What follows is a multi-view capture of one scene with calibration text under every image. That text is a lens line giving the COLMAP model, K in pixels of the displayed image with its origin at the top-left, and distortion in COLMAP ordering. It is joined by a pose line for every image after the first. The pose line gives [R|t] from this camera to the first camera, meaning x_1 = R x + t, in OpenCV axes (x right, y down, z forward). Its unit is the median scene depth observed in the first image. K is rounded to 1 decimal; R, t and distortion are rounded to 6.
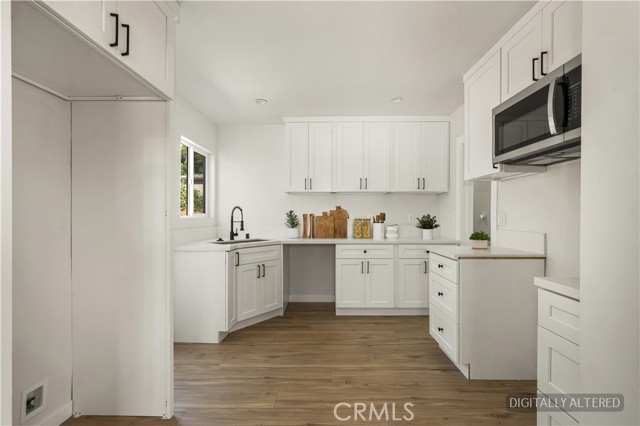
lens RADIAL K [[274.3, 0, 319.2], [0, 274.3, 216.6], [0, 0, 1]] dist [-0.001026, -0.000039]
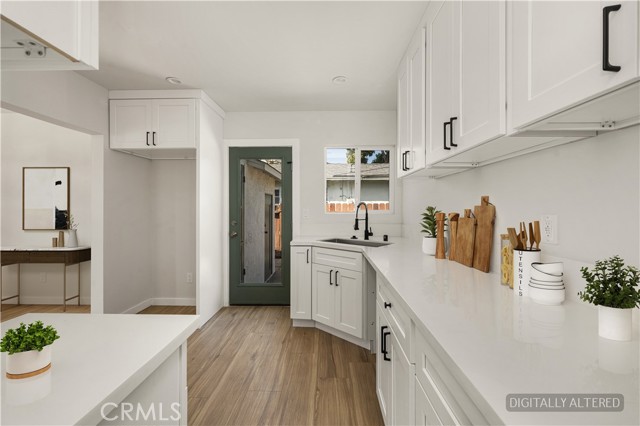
lens RADIAL K [[258.2, 0, 319.2], [0, 258.2, 207.5], [0, 0, 1]] dist [0.016489, 0.000129]
pose [[0.010965, 0.004335, -0.999930, 0.616322], [-0.005735, 0.999974, 0.004272, -0.028496], [0.999923, 0.005688, 0.010990, 0.964230]]
